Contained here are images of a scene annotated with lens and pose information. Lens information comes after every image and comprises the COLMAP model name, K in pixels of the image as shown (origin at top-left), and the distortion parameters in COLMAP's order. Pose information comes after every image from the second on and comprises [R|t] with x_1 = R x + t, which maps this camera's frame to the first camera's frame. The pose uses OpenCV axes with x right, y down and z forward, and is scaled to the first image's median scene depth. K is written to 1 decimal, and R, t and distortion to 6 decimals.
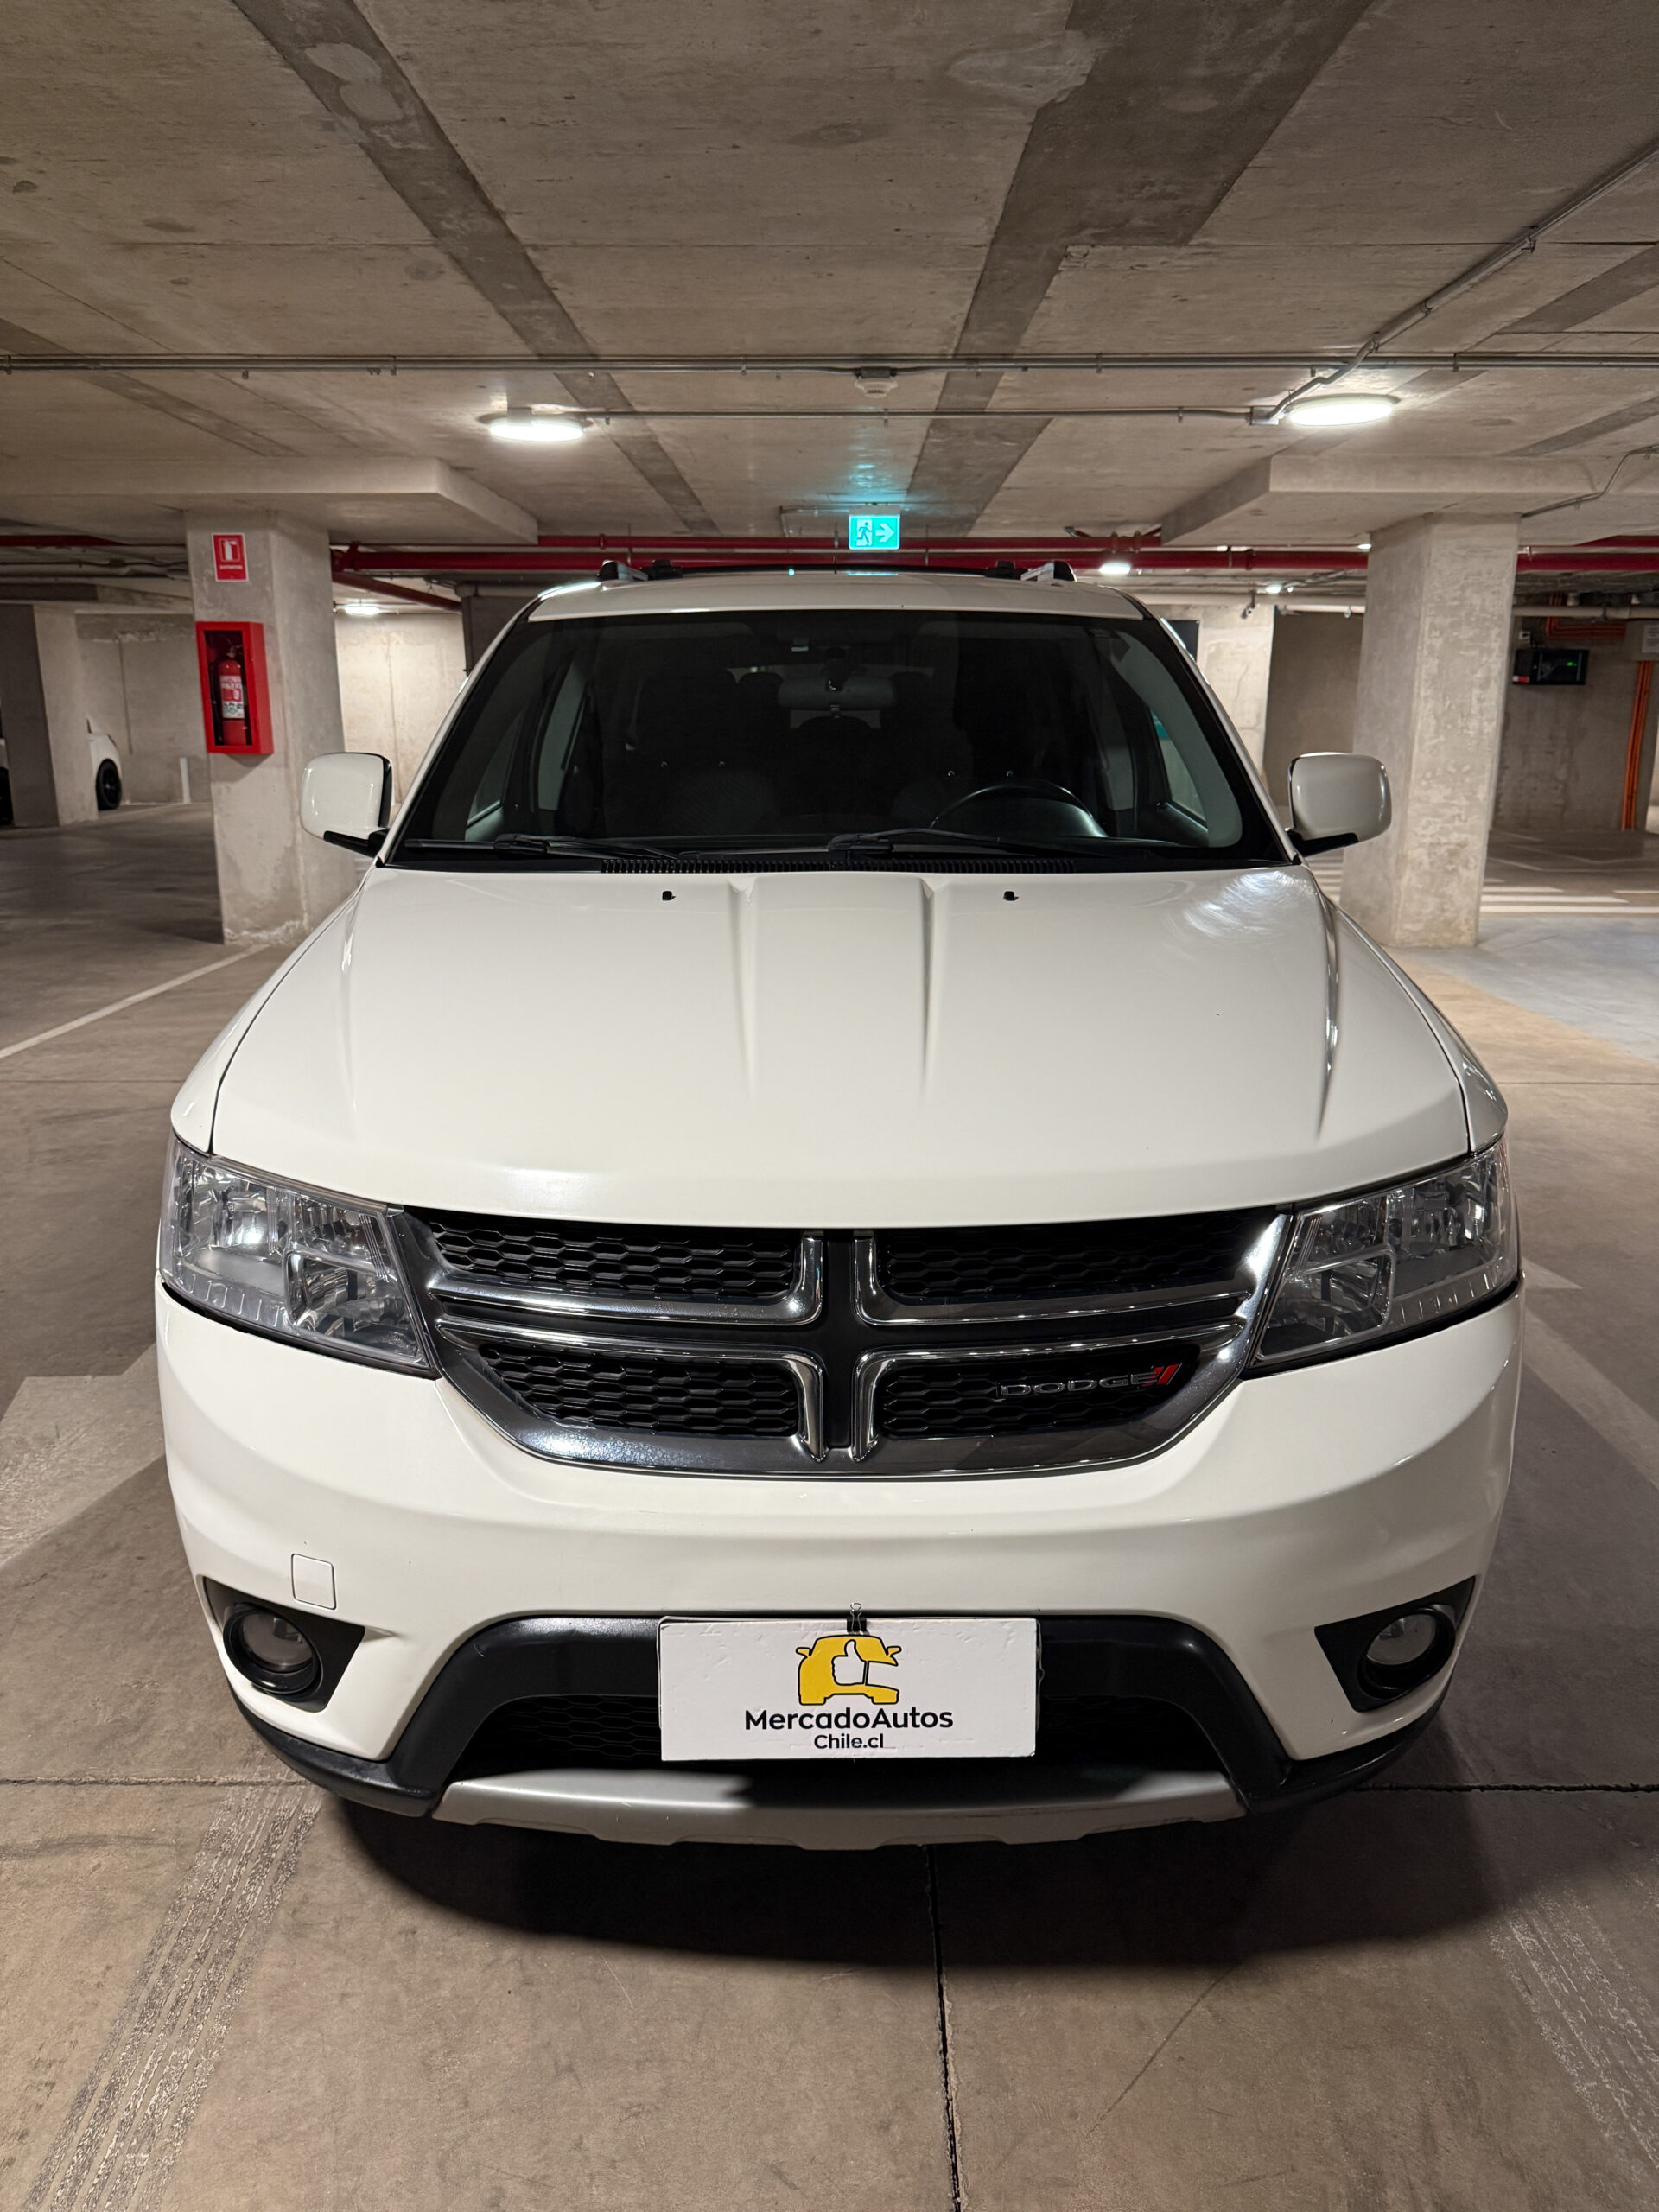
lens RADIAL K [[1567.1, 0, 829.5], [0, 1567.1, 1106.0], [0, 0, 1]] dist [0.026077, -0.035942]
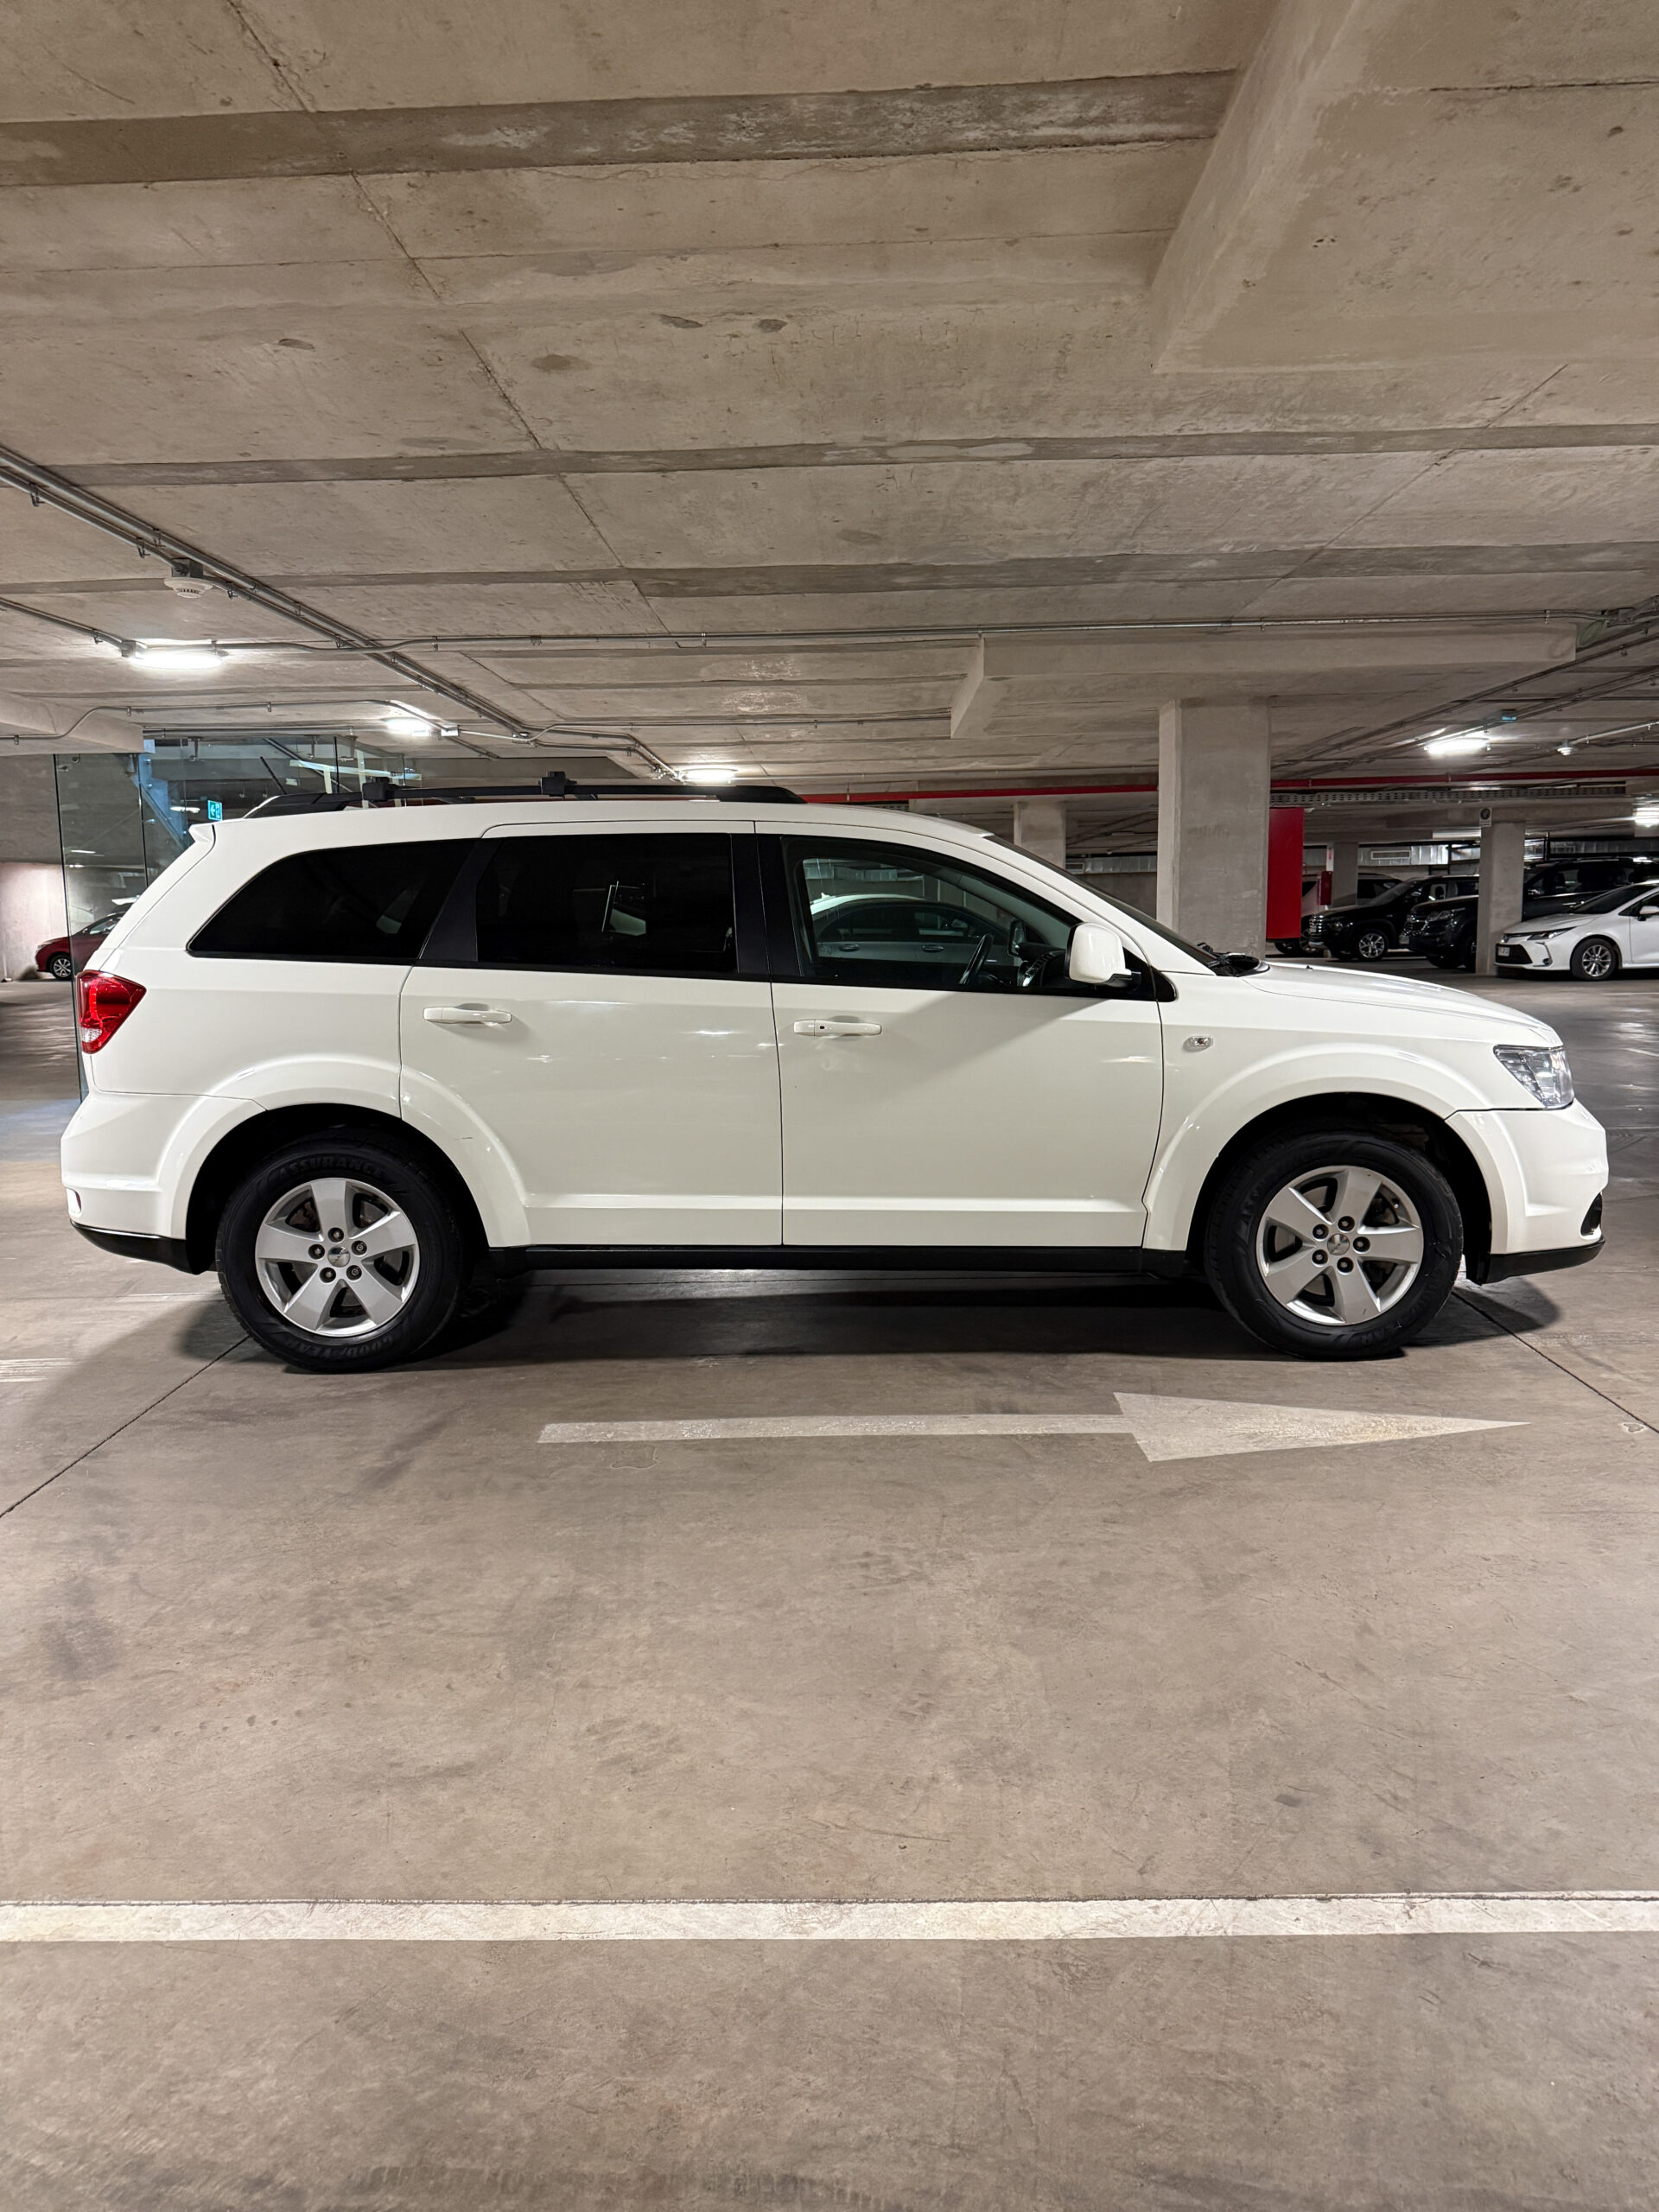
lens RADIAL K [[1552.1, 0, 823.5], [0, 1552.1, 1102.2], [0, 0, 1]] dist [0.082544, -0.164929]
pose [[0.013876, -0.128576, 0.991603, -1.545990], [0.267189, 0.956114, 0.120235, -0.266557], [-0.963544, 0.263277, 0.047621, 1.066787]]
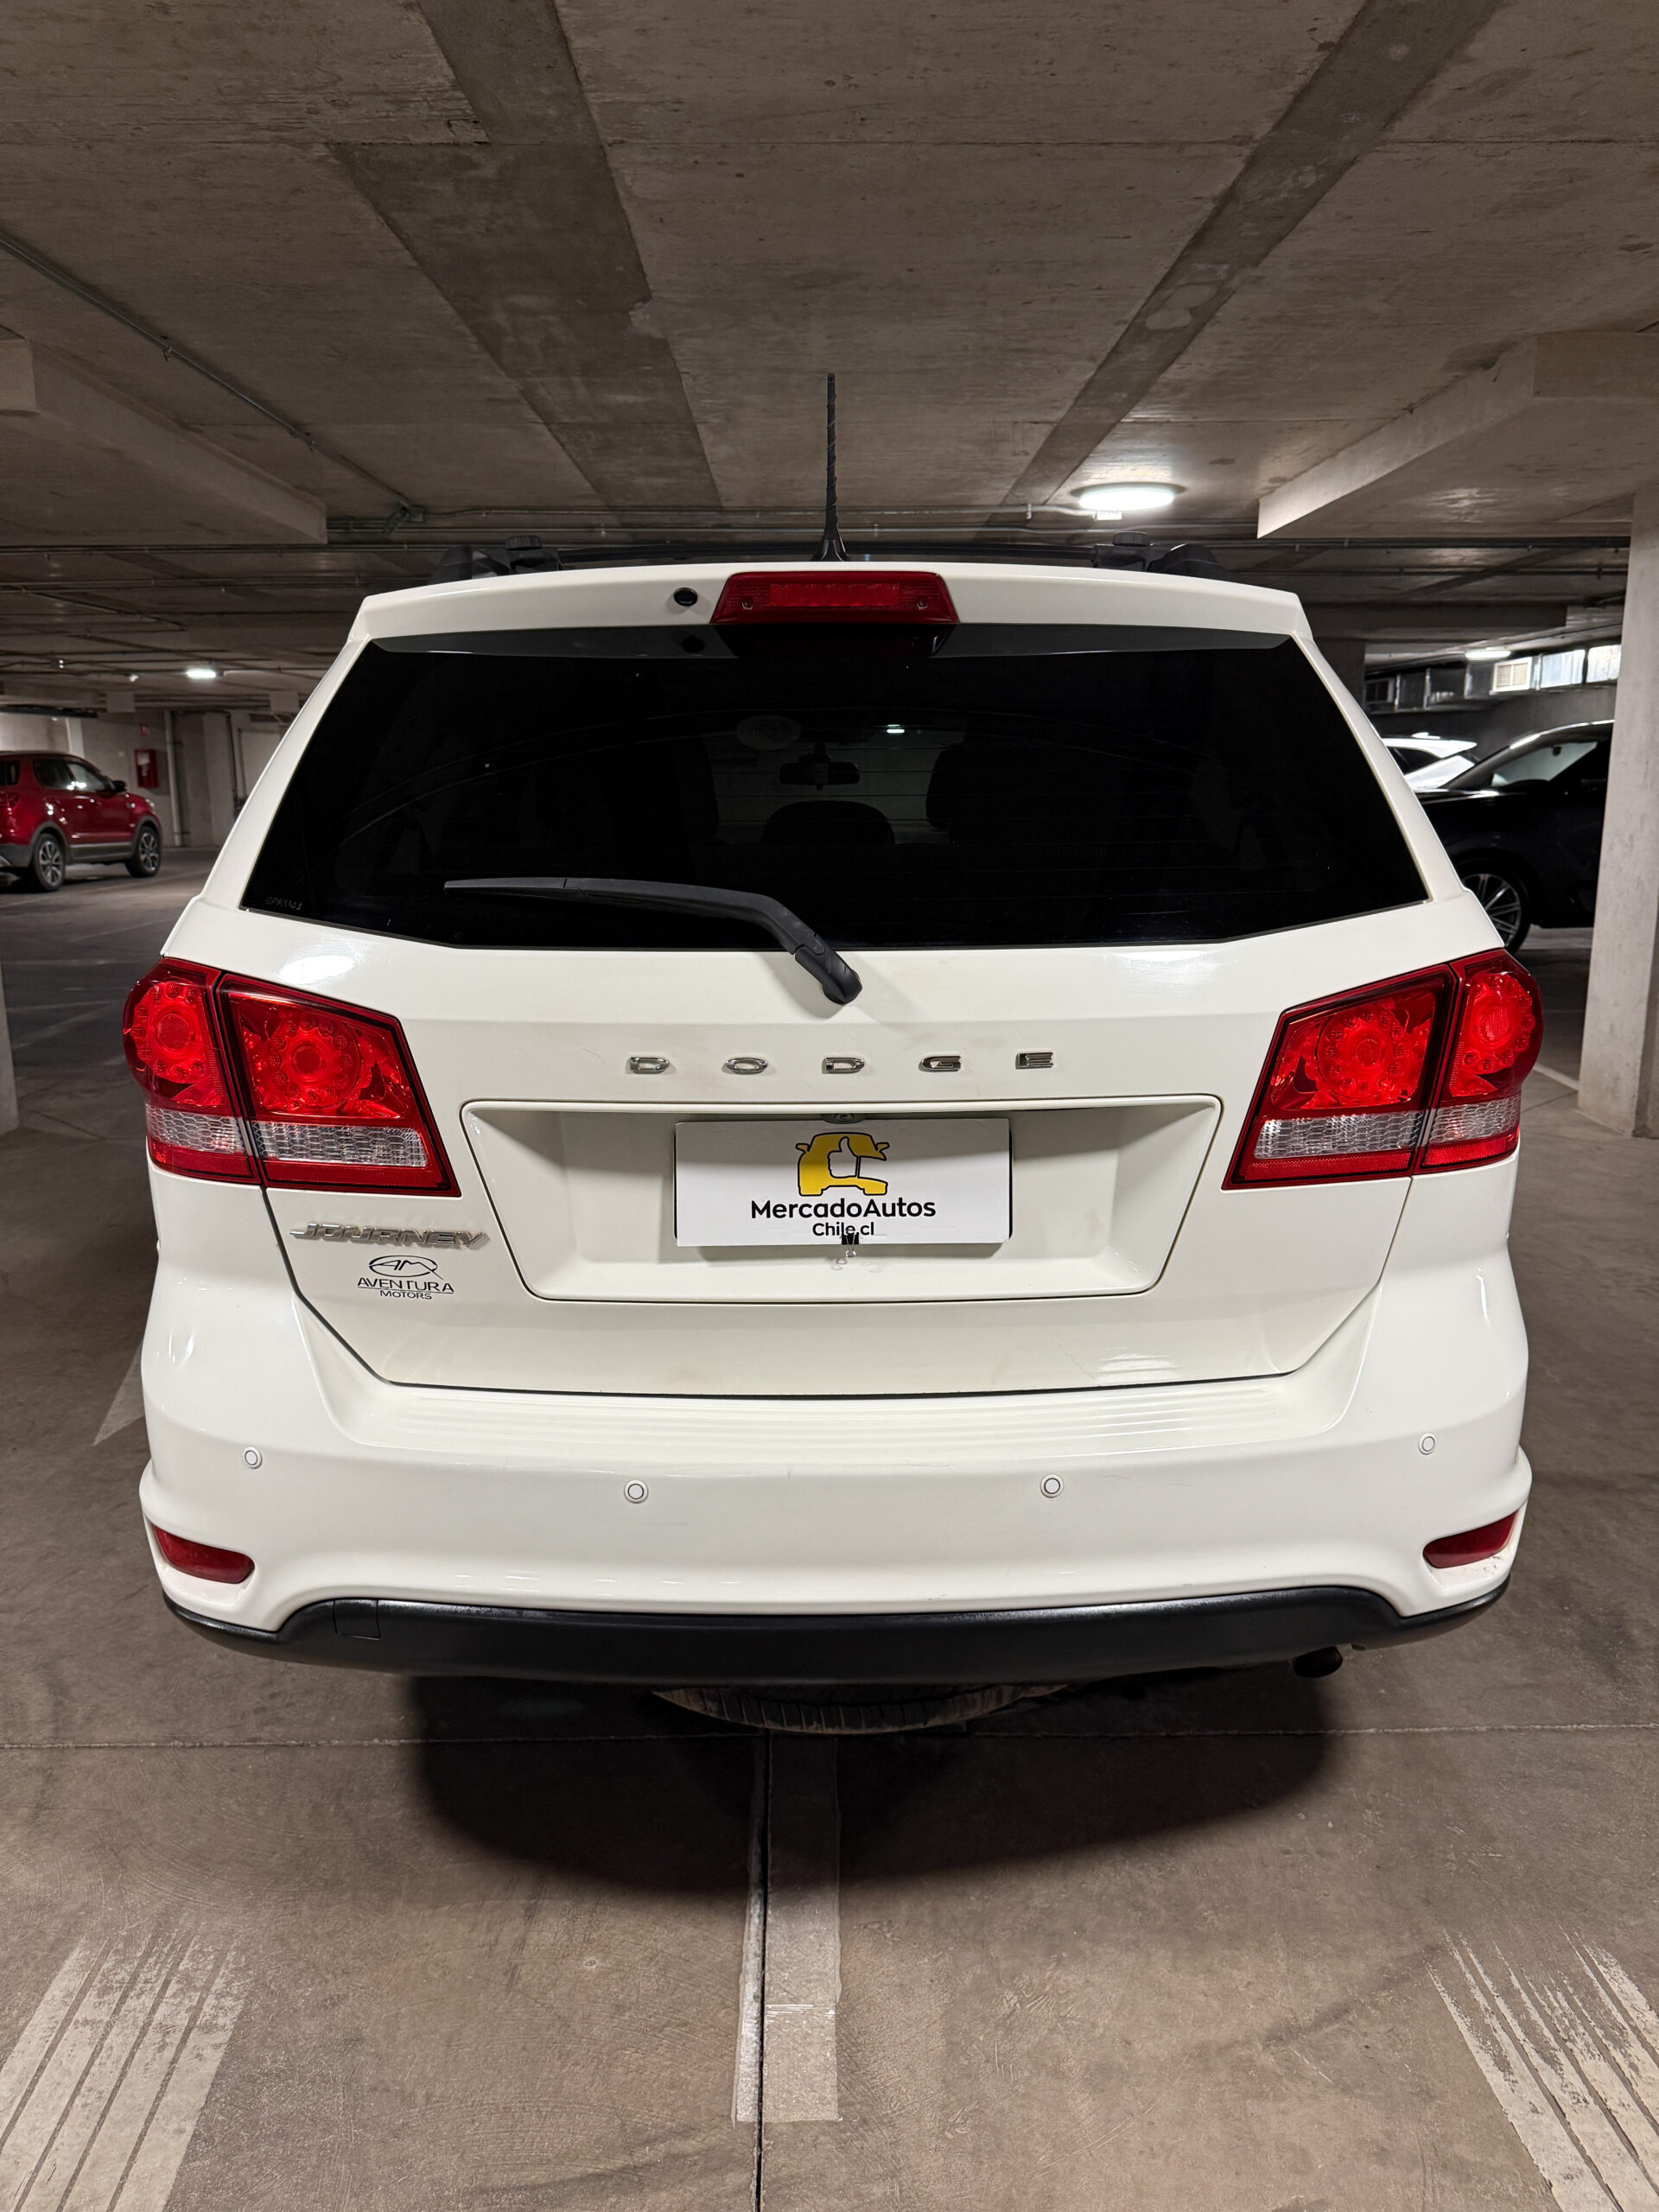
lens RADIAL K [[1567.1, 0, 829.5], [0, 1567.1, 1106.0], [0, 0, 1]] dist [0.026077, -0.035942]
pose [[-0.999852, 0.009672, -0.014203, 0.017022], [0.002317, 0.894893, 0.446275, -0.569364], [0.017026, 0.446176, -0.894783, 2.194030]]
